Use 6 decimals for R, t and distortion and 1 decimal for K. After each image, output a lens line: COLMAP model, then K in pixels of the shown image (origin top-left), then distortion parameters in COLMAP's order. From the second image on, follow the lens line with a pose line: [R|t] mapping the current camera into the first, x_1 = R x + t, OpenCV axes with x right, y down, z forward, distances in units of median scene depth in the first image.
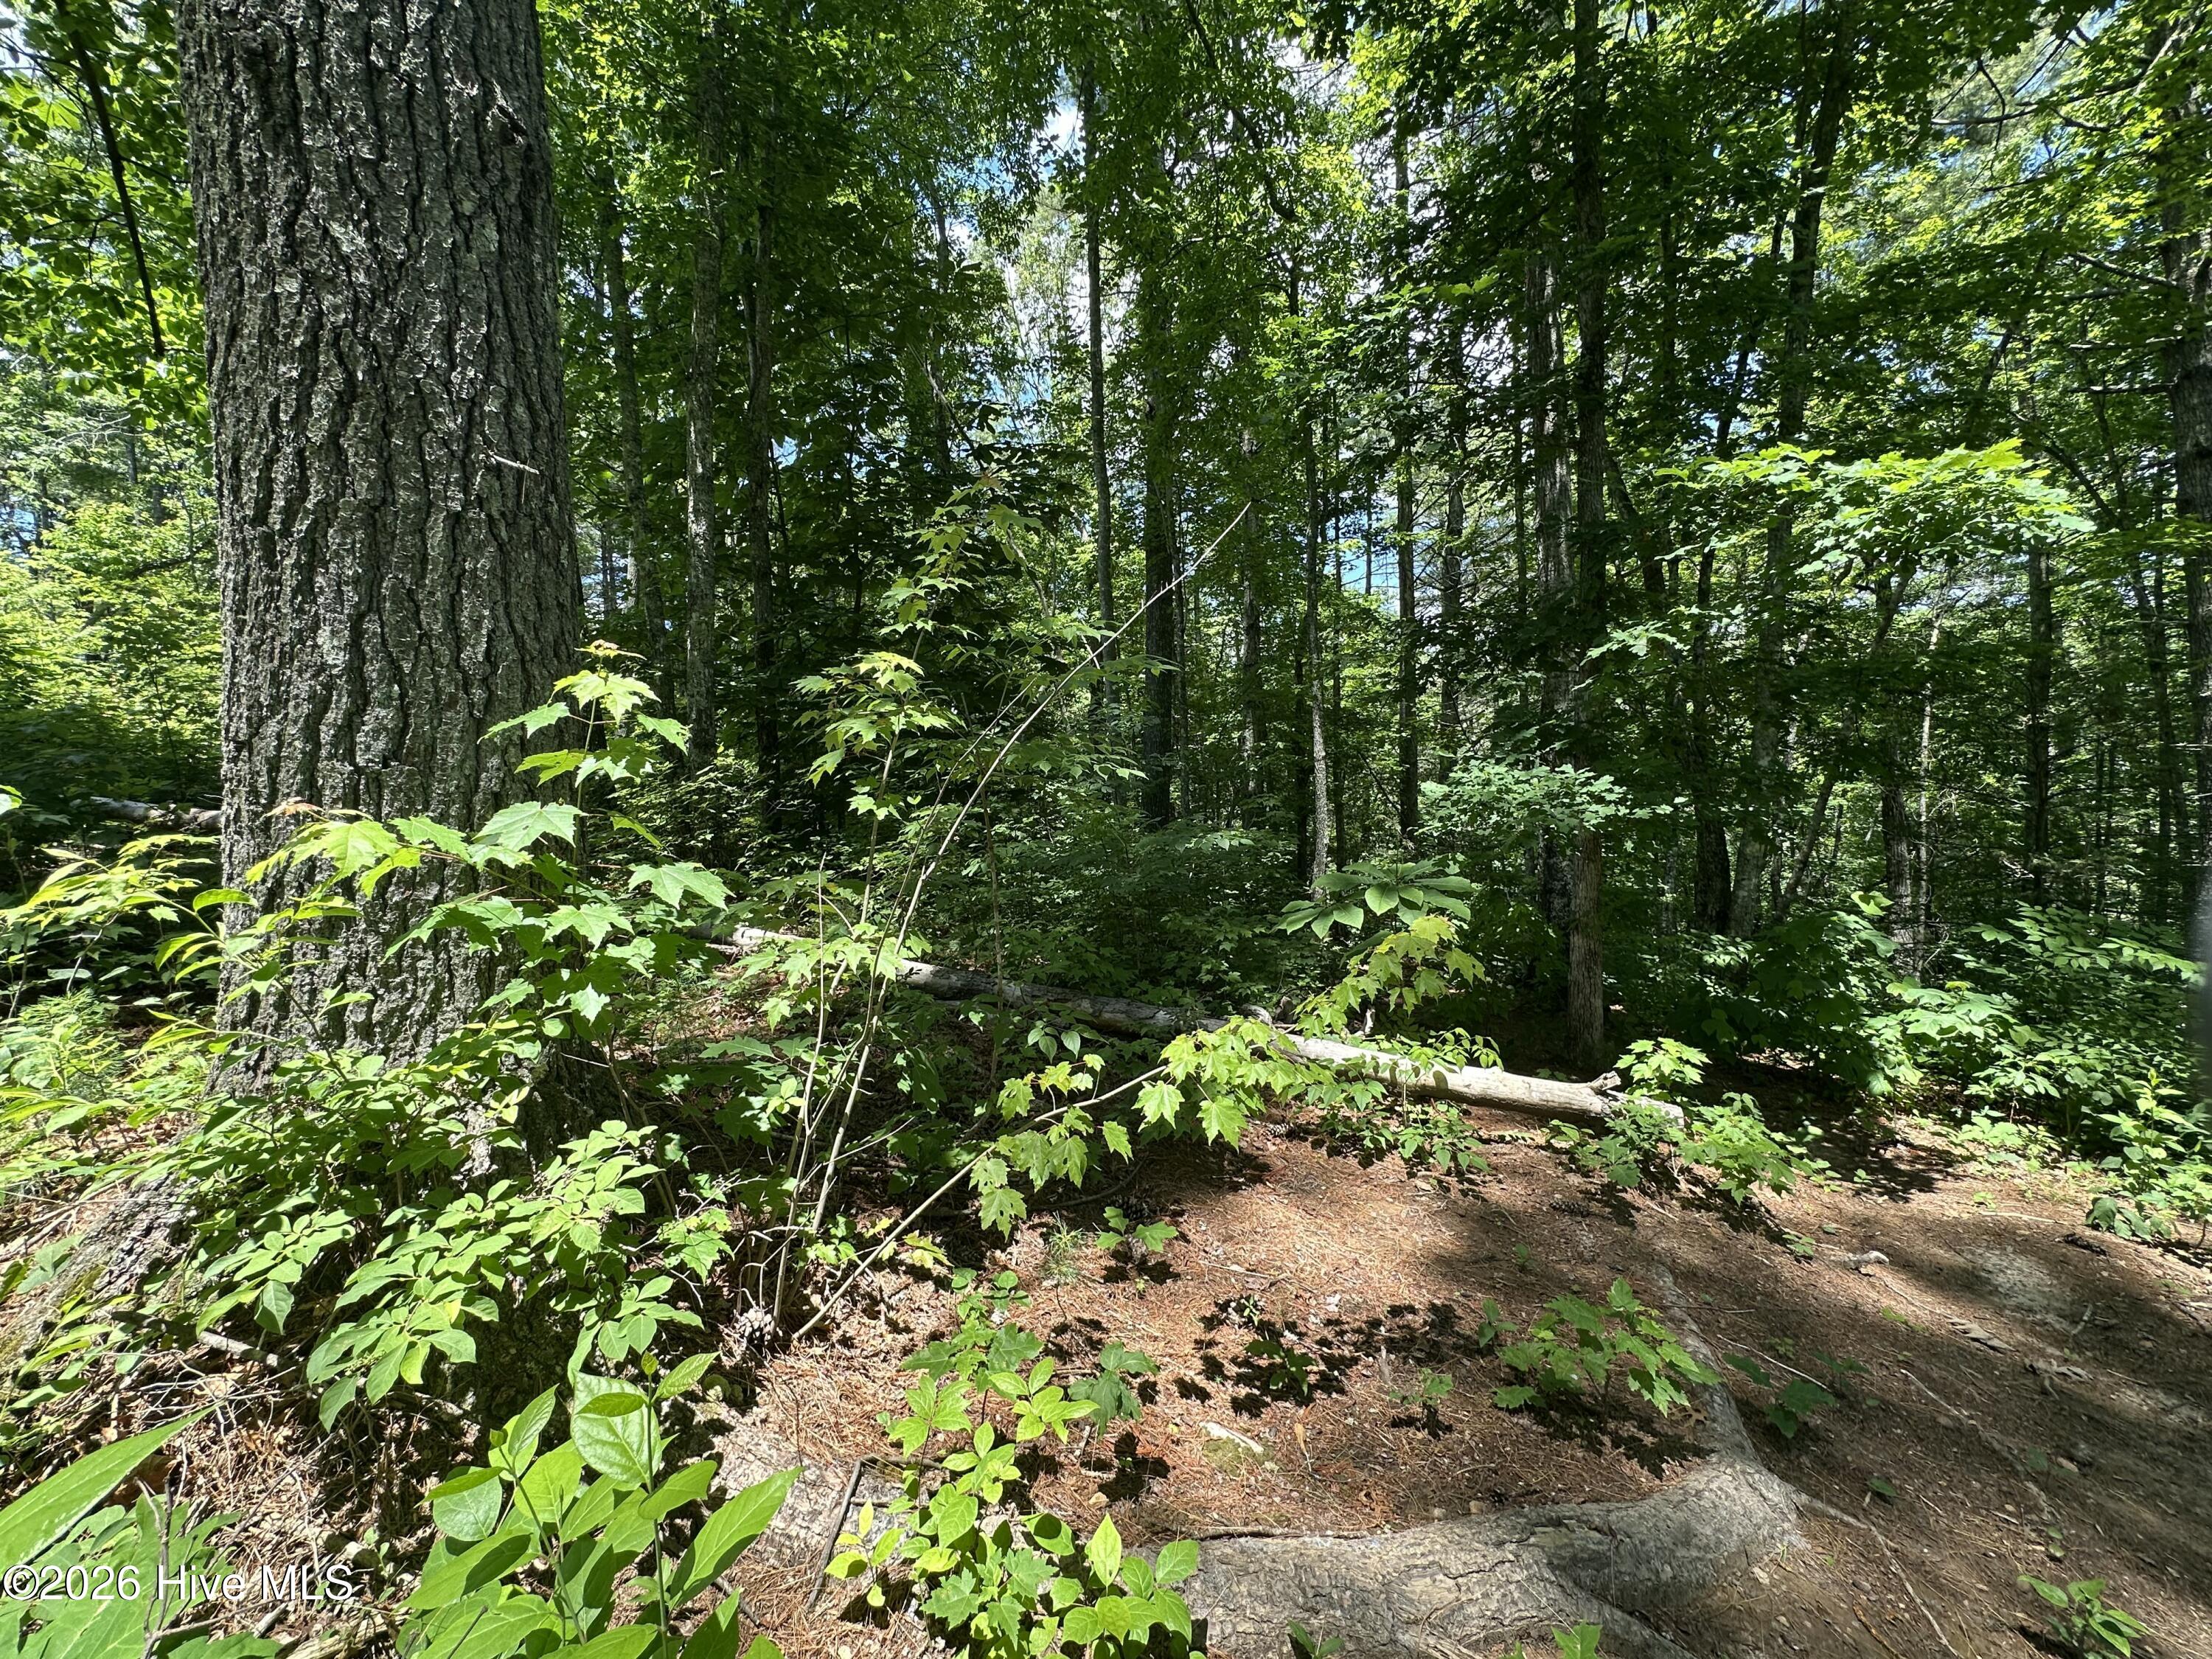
lens RADIAL K [[883.1, 0, 1102.5], [0, 883.1, 829.9], [0, 0, 1]] dist [-0.001596, 0.000878]
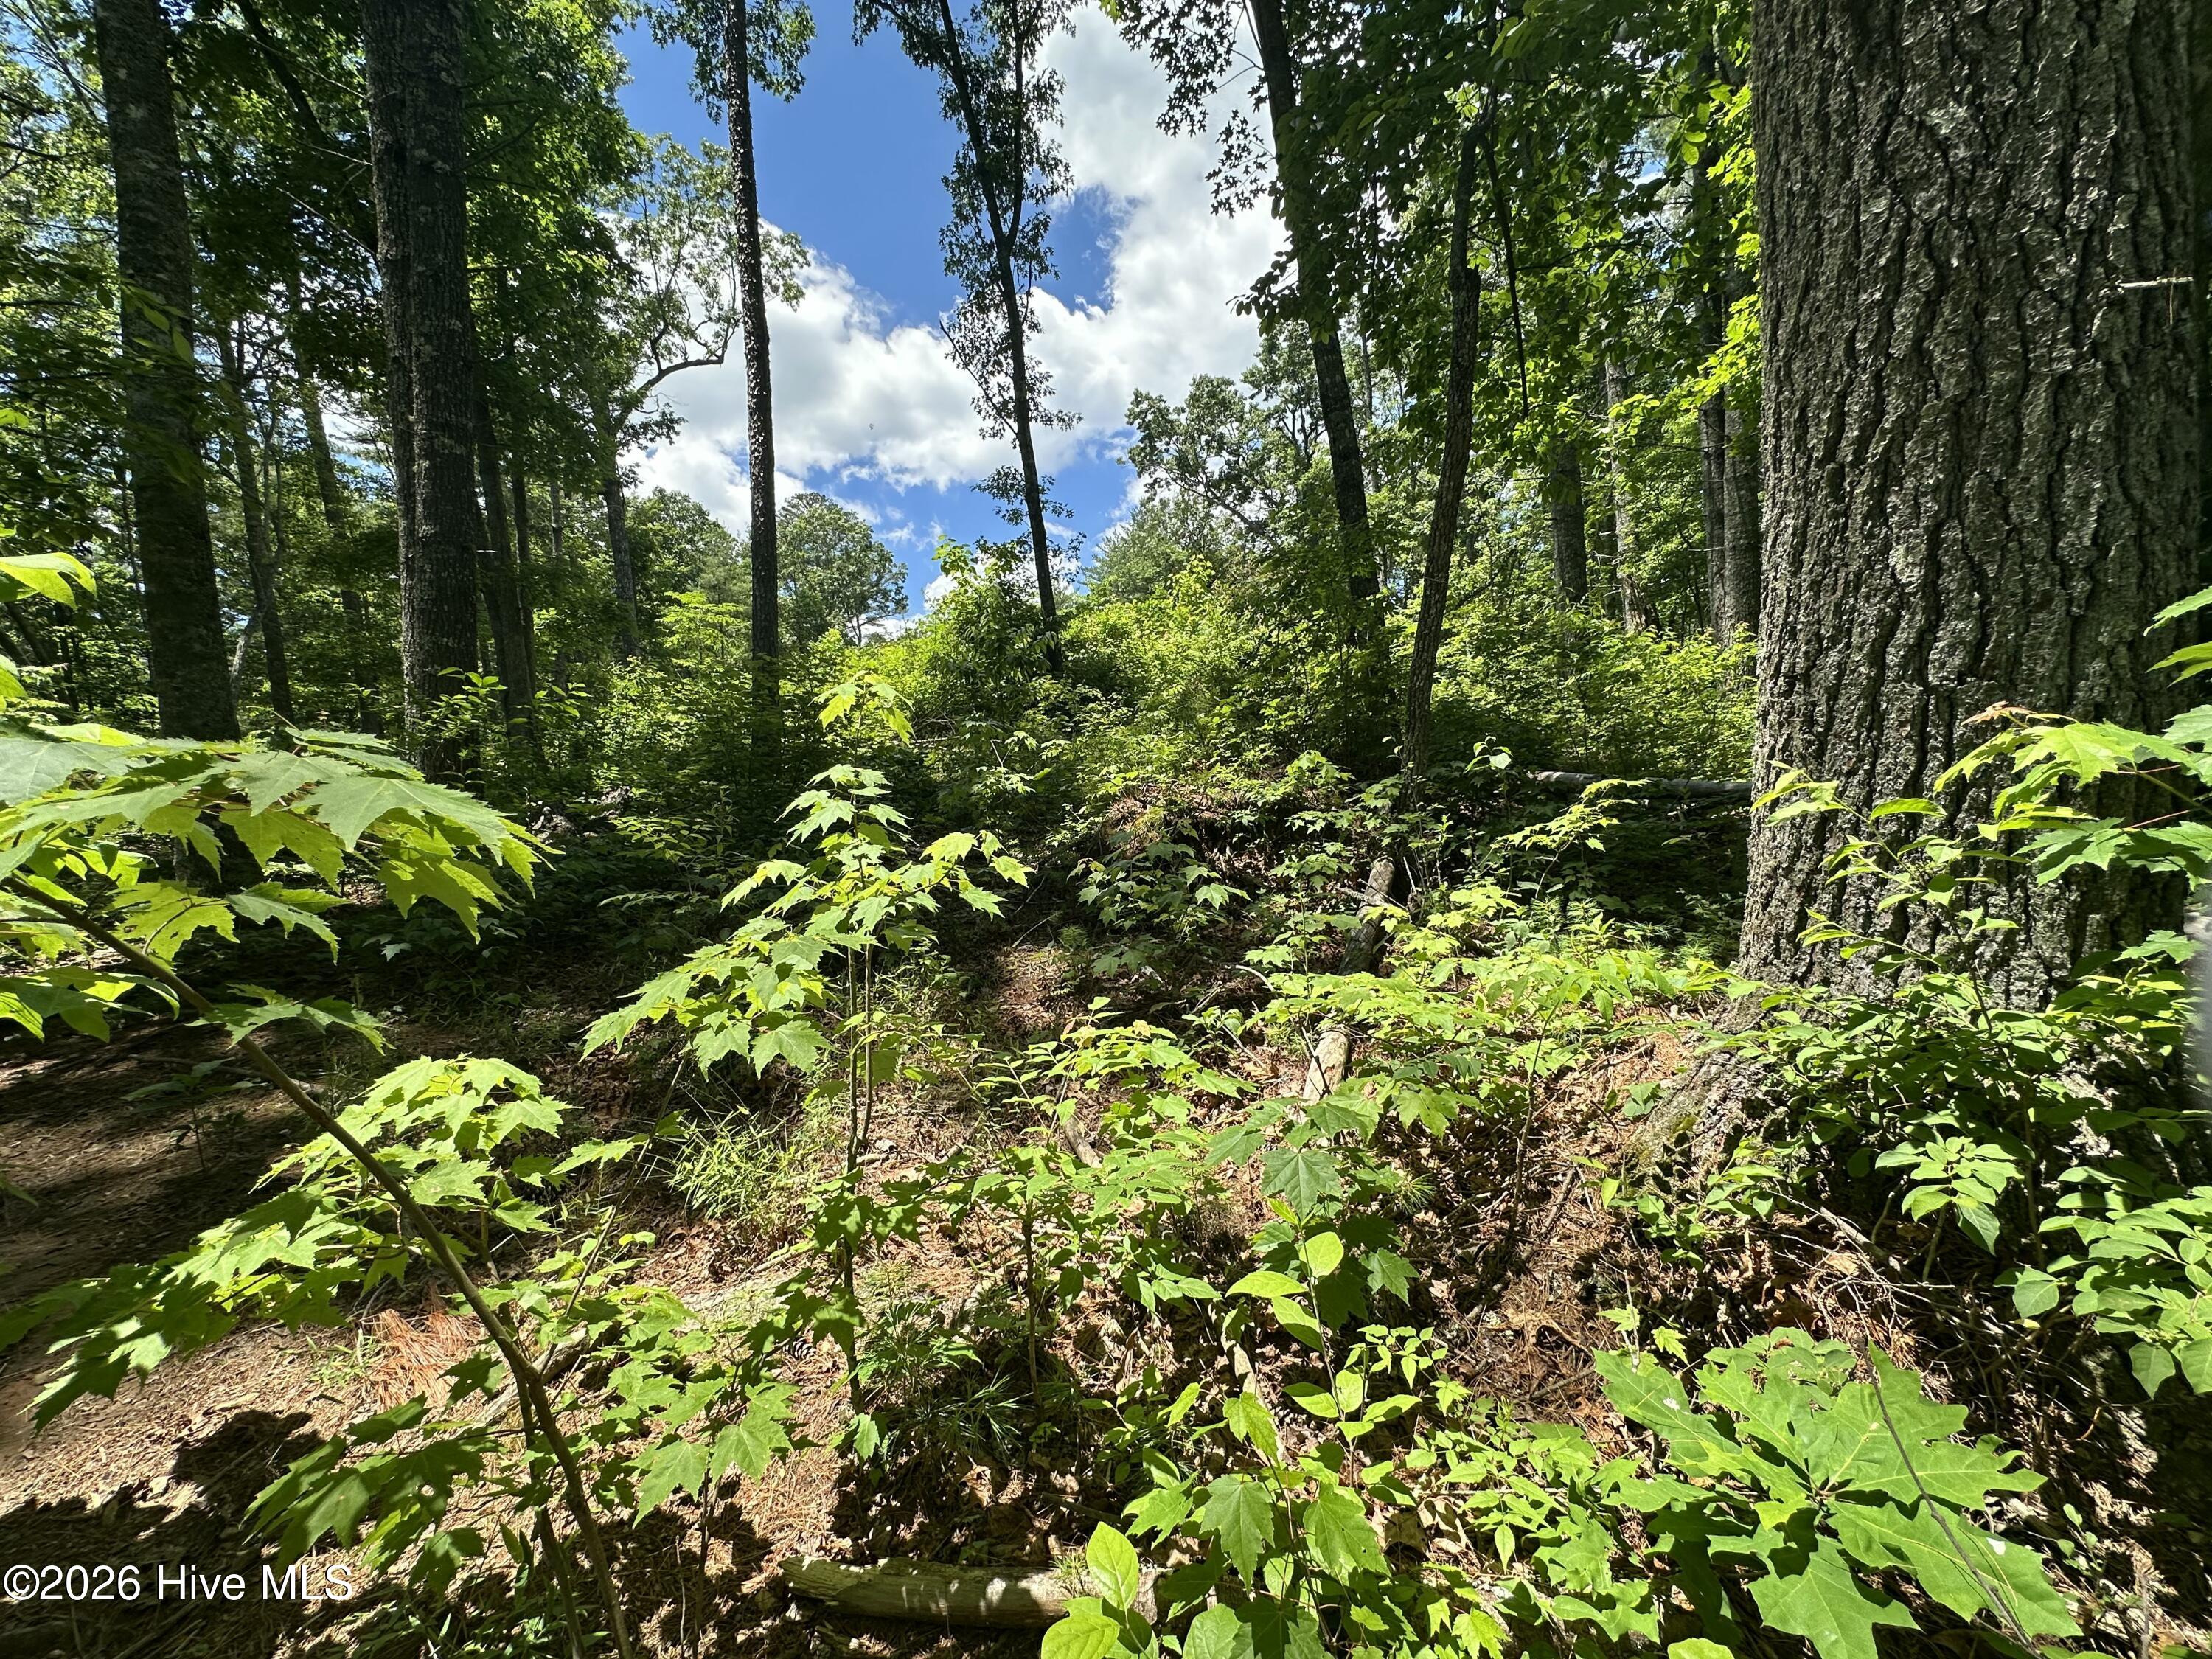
lens RADIAL K [[883.1, 0, 1102.4], [0, 883.1, 829.3], [0, 0, 1]] dist [-0.001596, 0.000878]
pose [[0.366693, 0.033521, -0.929738, -0.281609], [0.003318, 0.999297, 0.037338, 0.044908], [0.930336, -0.016777, 0.366324, -0.186091]]
